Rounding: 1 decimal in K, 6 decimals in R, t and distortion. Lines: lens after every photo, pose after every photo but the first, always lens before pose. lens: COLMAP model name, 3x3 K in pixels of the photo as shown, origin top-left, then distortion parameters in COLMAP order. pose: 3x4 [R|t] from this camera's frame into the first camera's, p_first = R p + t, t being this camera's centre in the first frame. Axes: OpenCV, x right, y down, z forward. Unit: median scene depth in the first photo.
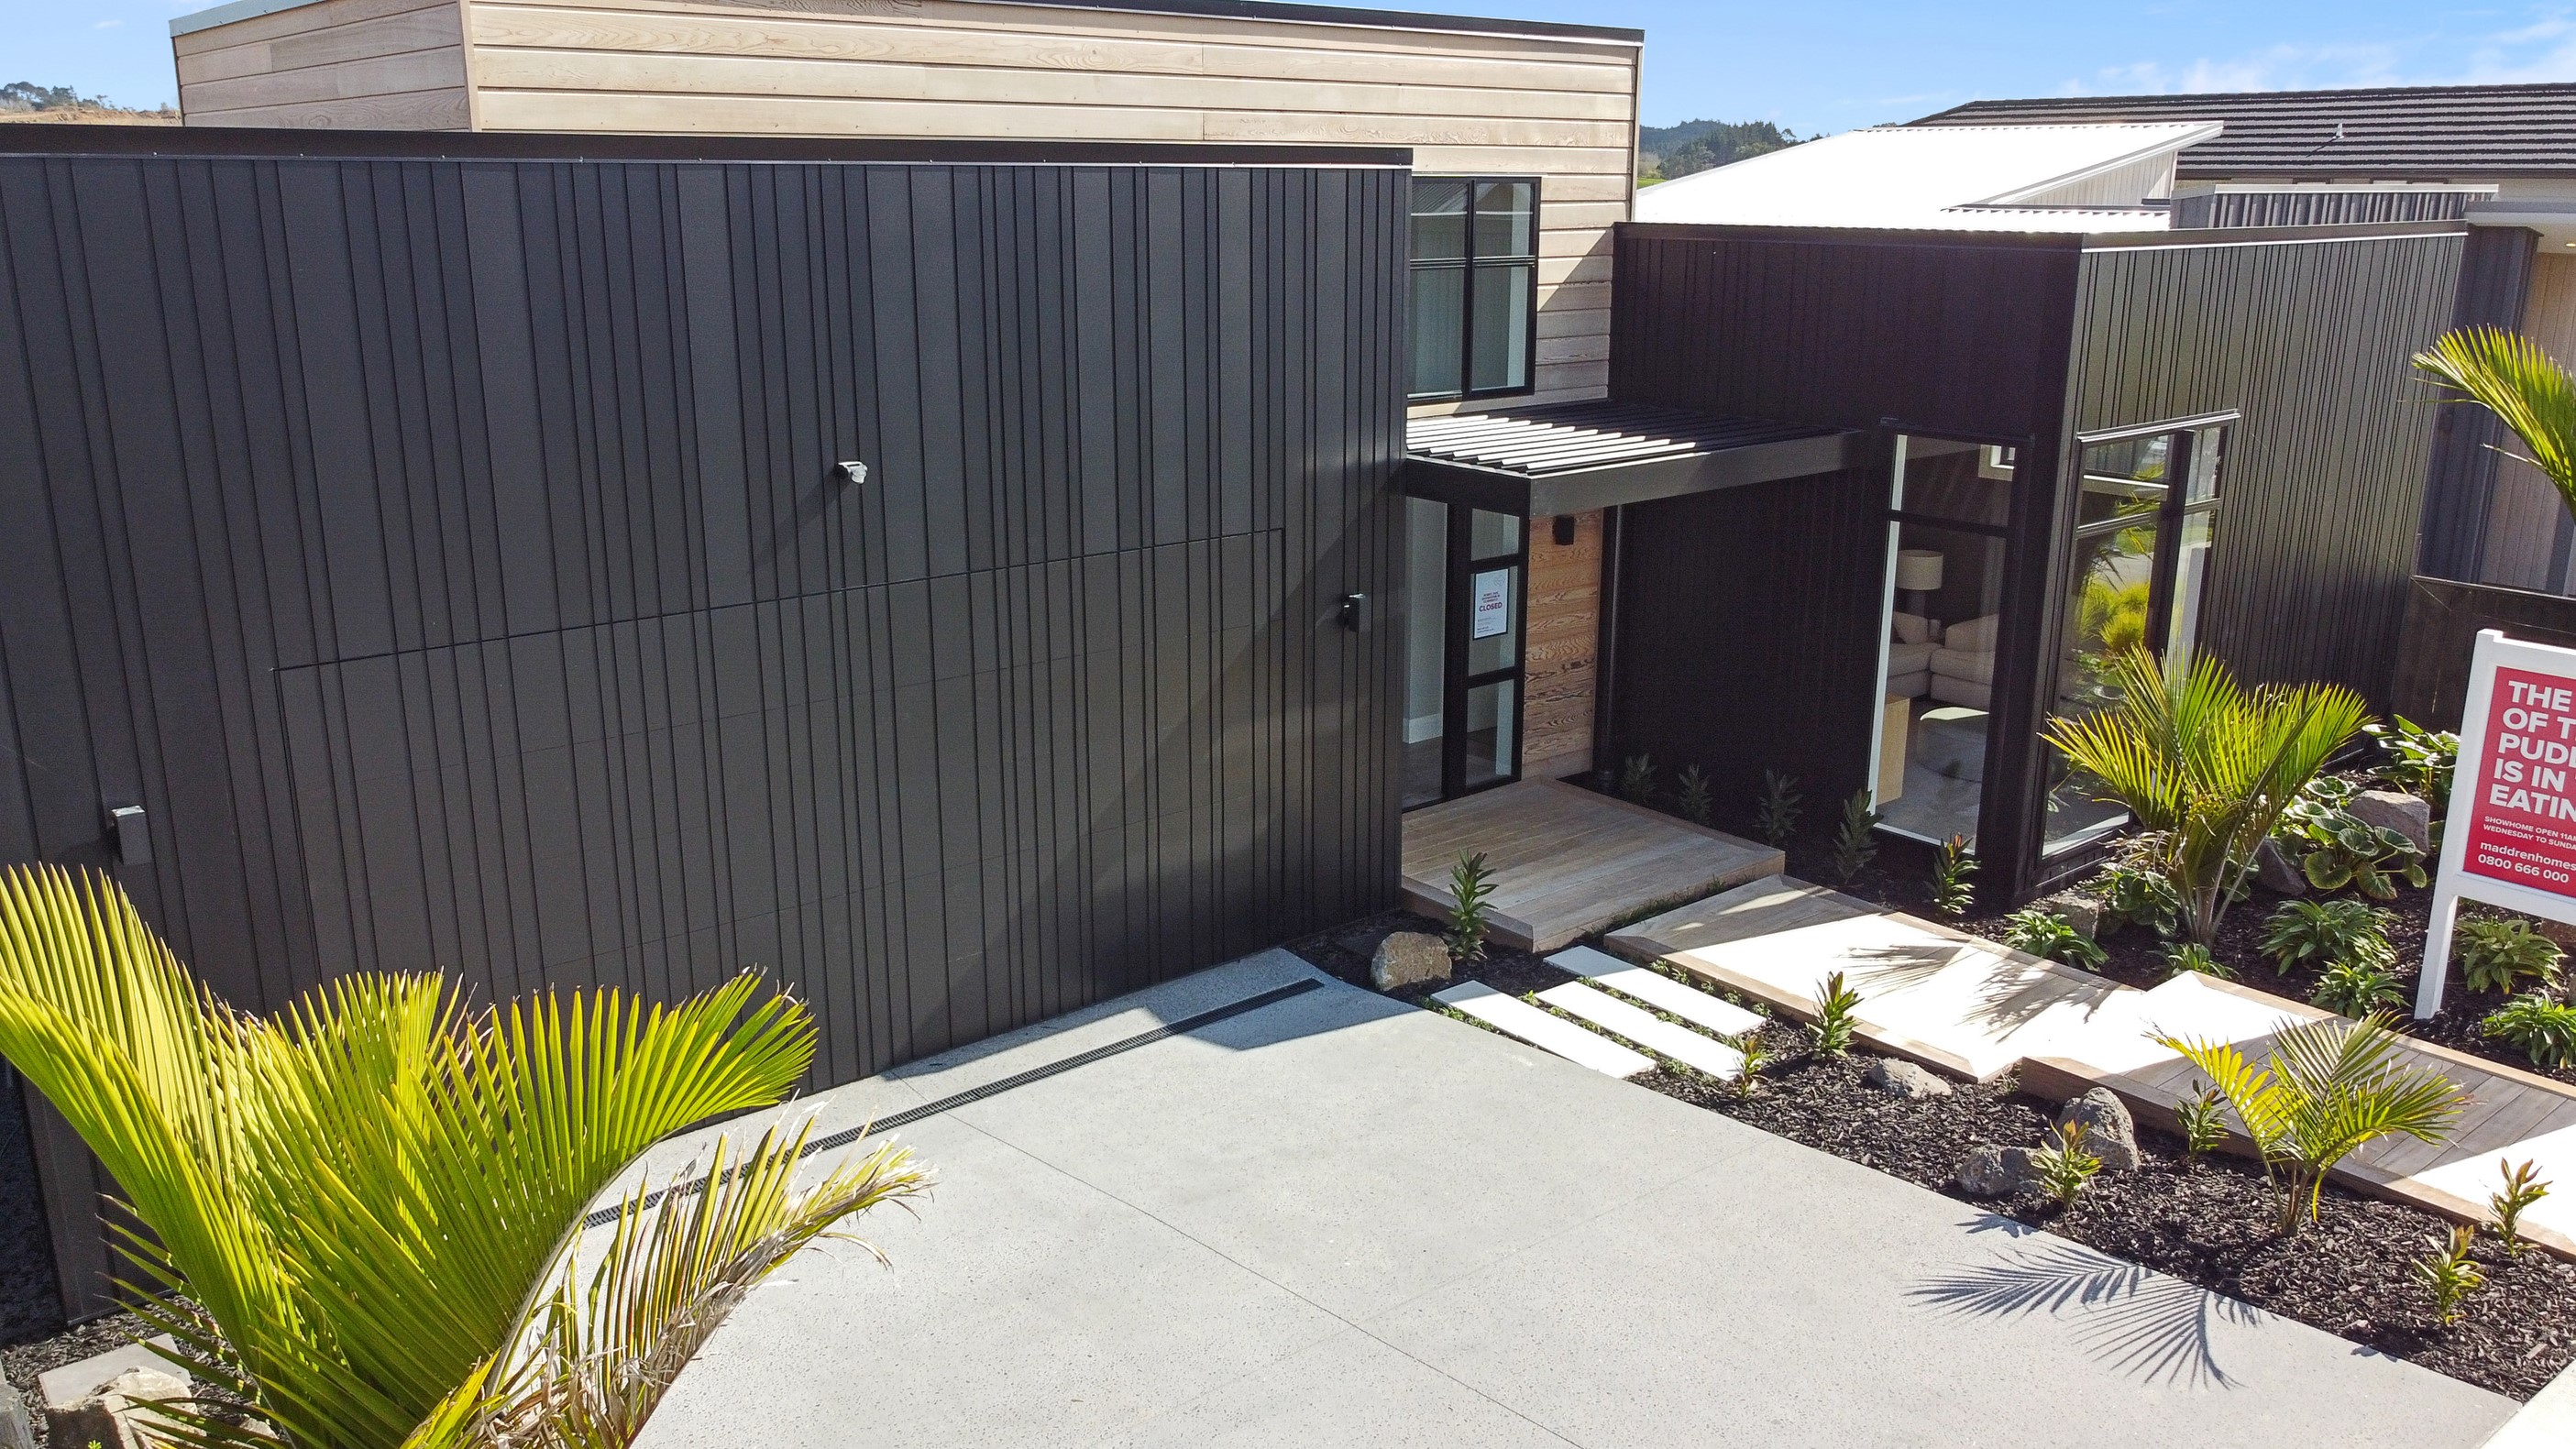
lens RADIAL K [[1942.4, 0, 1284.7], [0, 1942.4, 716.4], [0, 0, 1]] dist [0.004245, -0.000852]
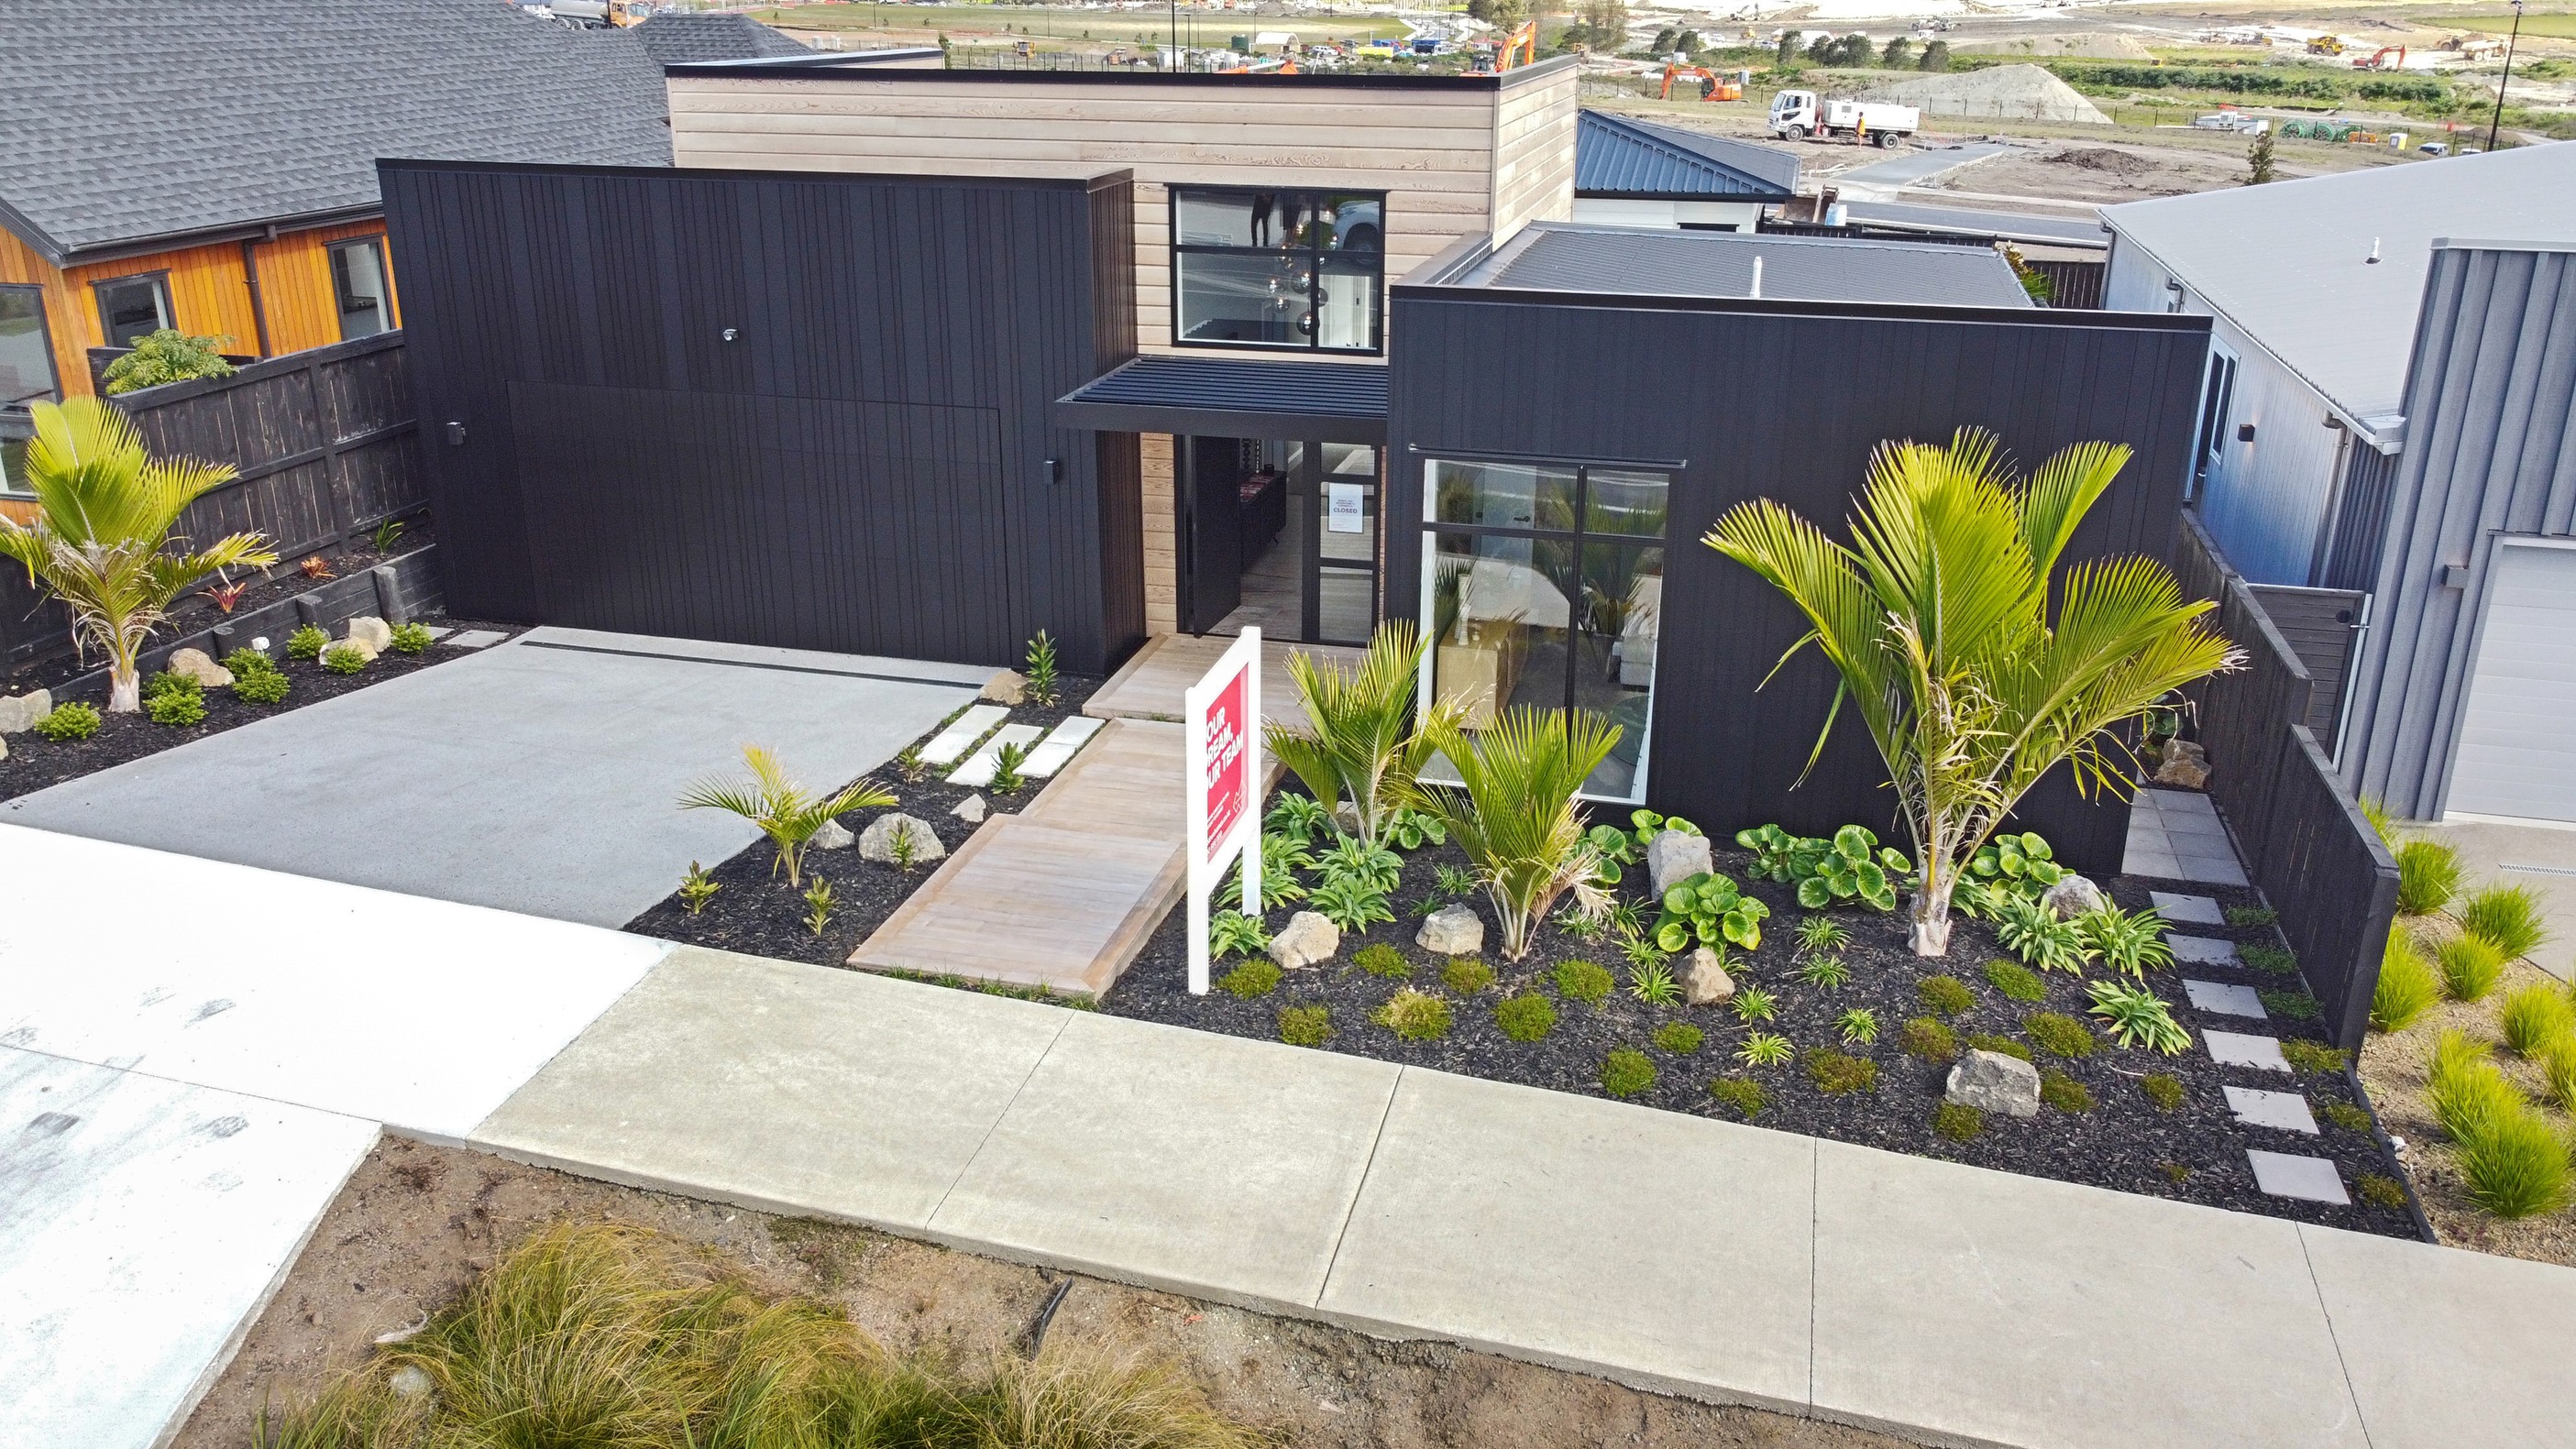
lens RADIAL K [[1942.4, 0, 1286.5], [0, 1942.4, 711.1], [0, 0, 1]] dist [0.004245, -0.000852]
pose [[0.588622, 0.284214, -0.756800, 1.381154], [-0.219507, 0.957180, 0.188739, -0.204551], [0.778037, 0.055027, 0.625804, 0.171798]]
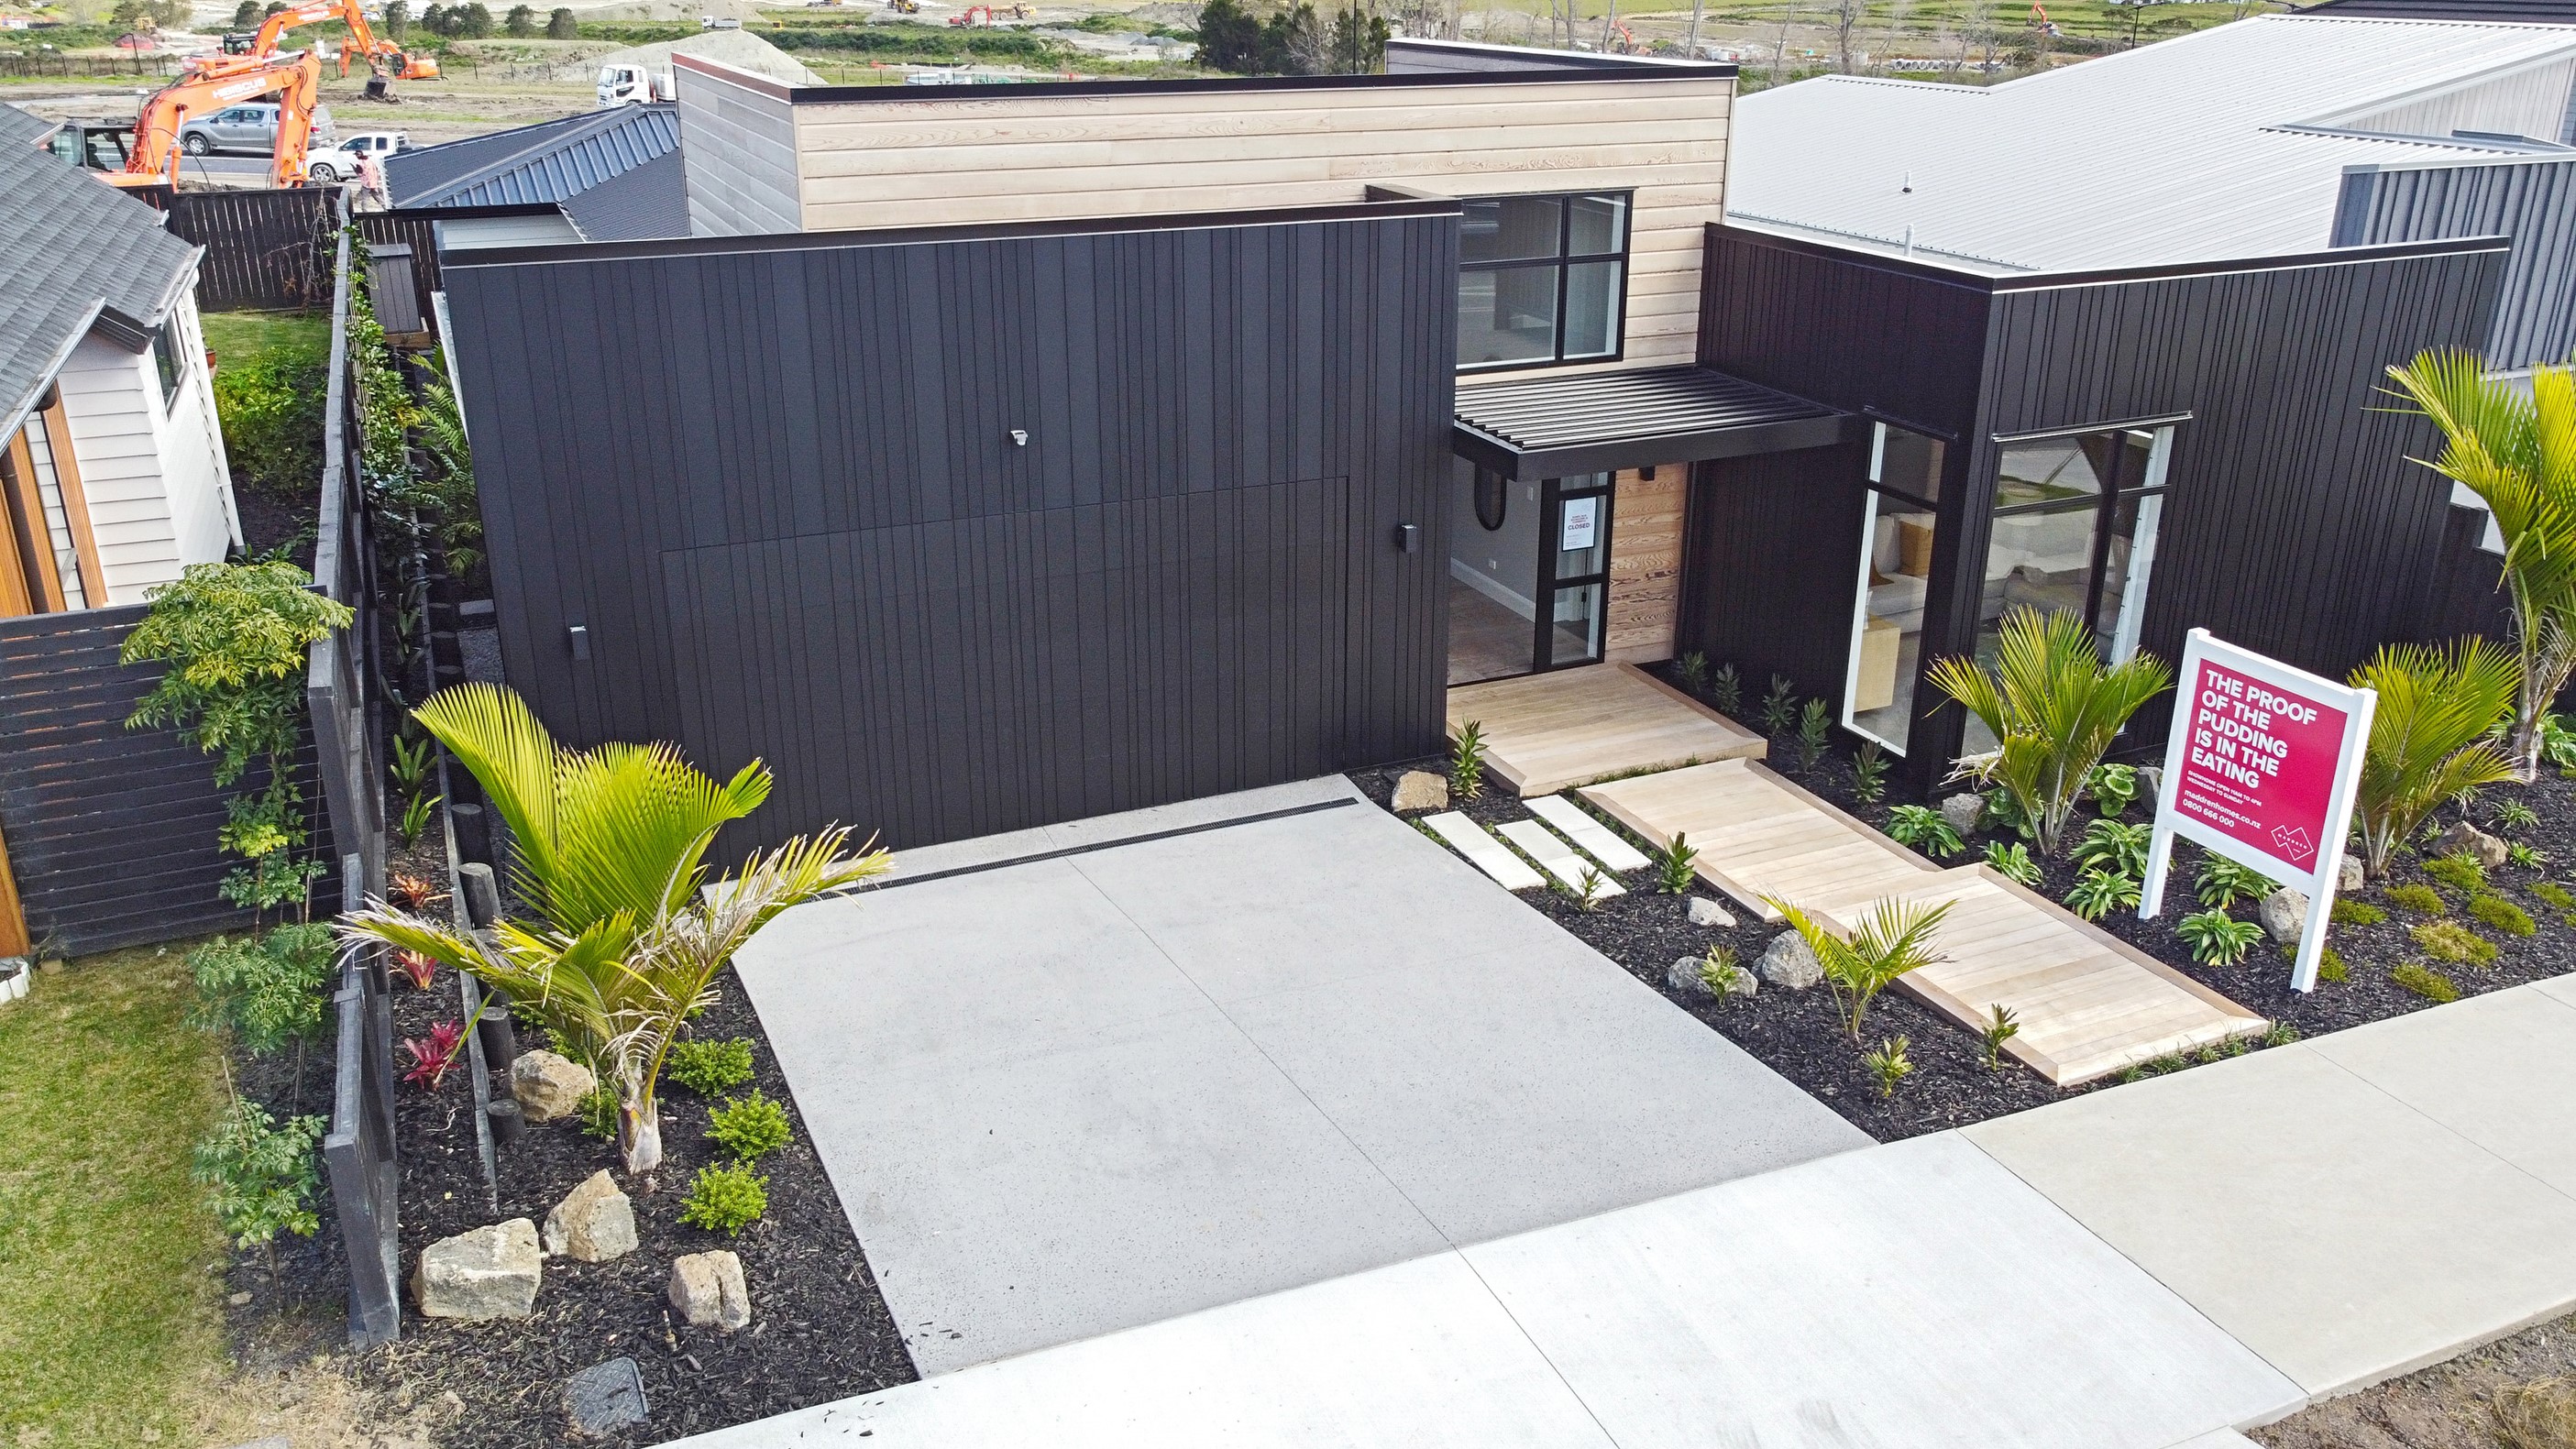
lens RADIAL K [[1942.4, 0, 1283.3], [0, 1942.4, 725.8], [0, 0, 1]] dist [0.004245, -0.000852]
pose [[0.964258, 0.098454, -0.245995, 0.299406], [-0.071643, 0.990700, 0.115676, -0.073483], [0.255096, -0.093918, 0.962344, -0.350373]]
